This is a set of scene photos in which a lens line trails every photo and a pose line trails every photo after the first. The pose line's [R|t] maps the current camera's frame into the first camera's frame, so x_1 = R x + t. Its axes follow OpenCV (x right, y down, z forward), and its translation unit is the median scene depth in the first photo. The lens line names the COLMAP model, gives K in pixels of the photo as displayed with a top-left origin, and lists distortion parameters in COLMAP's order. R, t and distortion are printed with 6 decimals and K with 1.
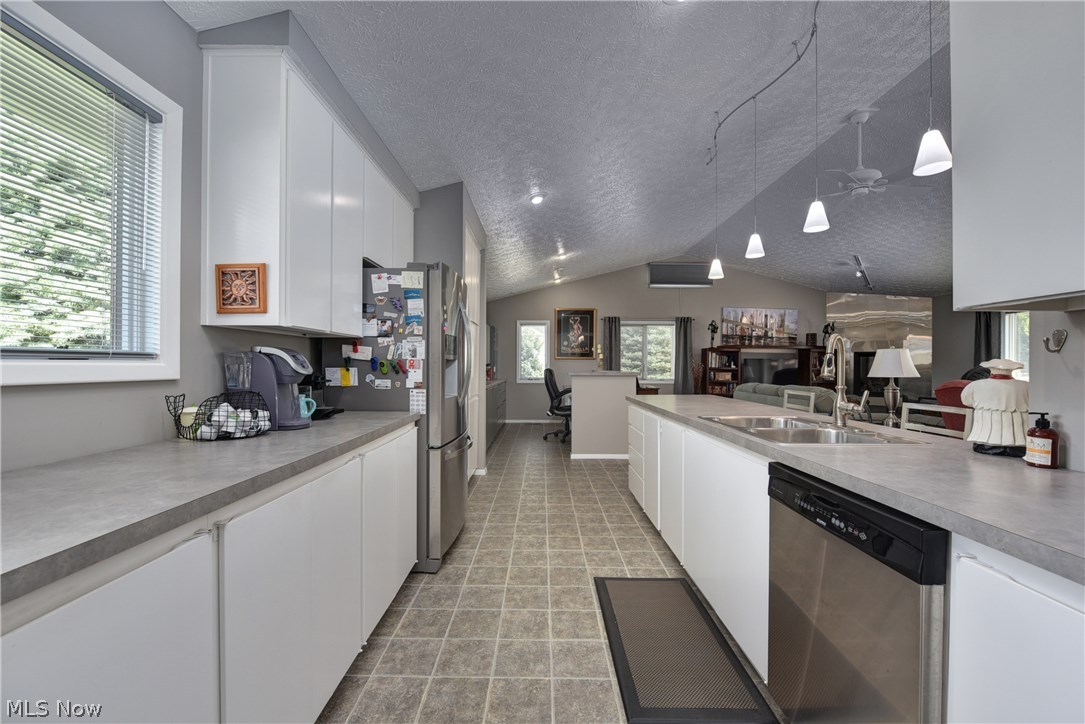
lens RADIAL K [[432.0, 0, 539.1], [0, 432.0, 364.5], [0, 0, 1]] dist [-0.010146, -0.000080]
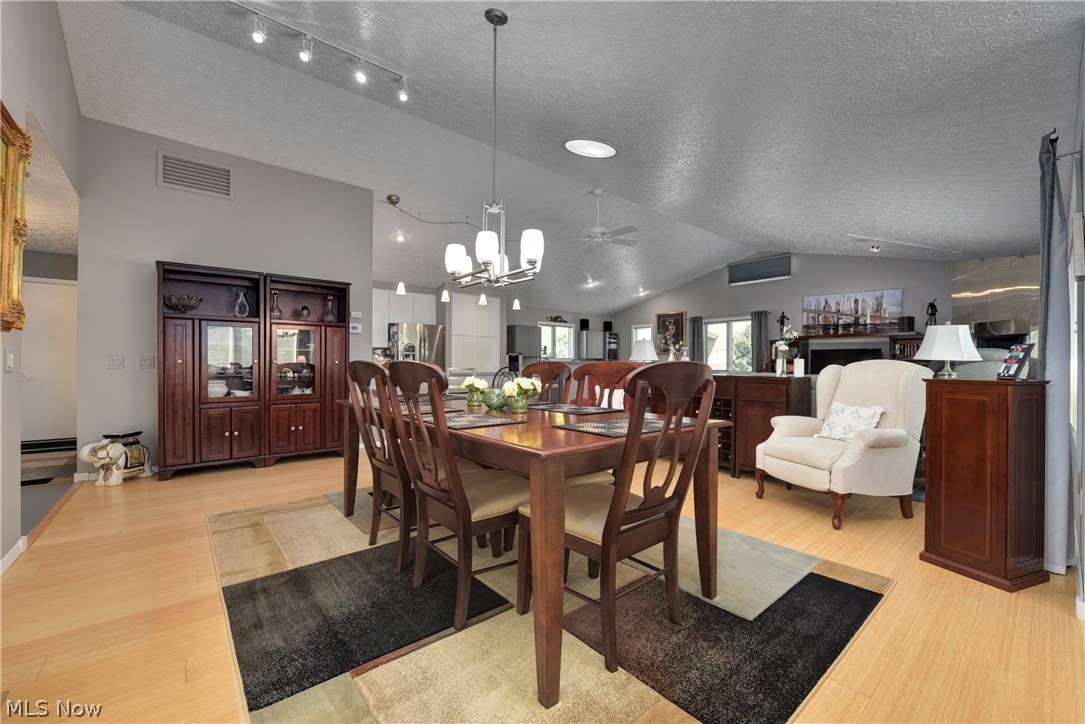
lens RADIAL K [[432.0, 0, 539.1], [0, 432.0, 364.5], [0, 0, 1]] dist [-0.010146, -0.000080]
pose [[0.647937, -0.002662, -0.761689, 0.778172], [0.000265, 0.999995, -0.003270, 0.021188], [0.761693, 0.001917, 0.647935, -0.070429]]
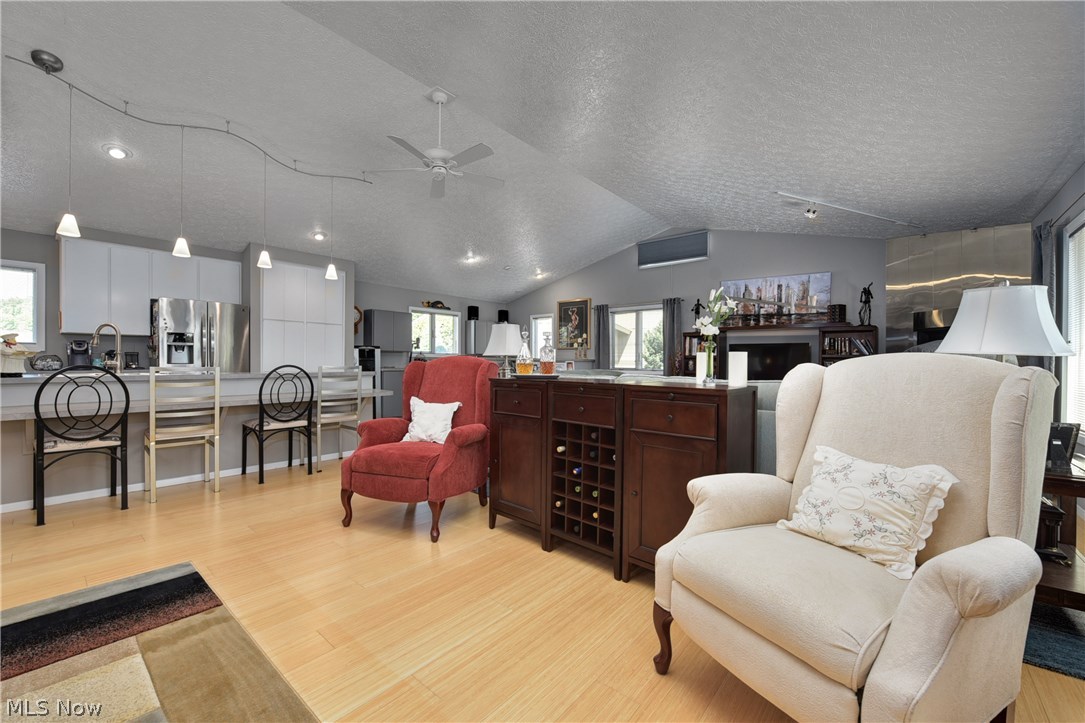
lens RADIAL K [[432.0, 0, 539.1], [0, 432.0, 364.0], [0, 0, 1]] dist [-0.010146, -0.000080]
pose [[0.767923, 0.003005, -0.640535, 0.685506], [-0.001579, 0.999995, 0.002799, 0.020142], [0.640540, -0.001138, 0.767924, 0.162198]]
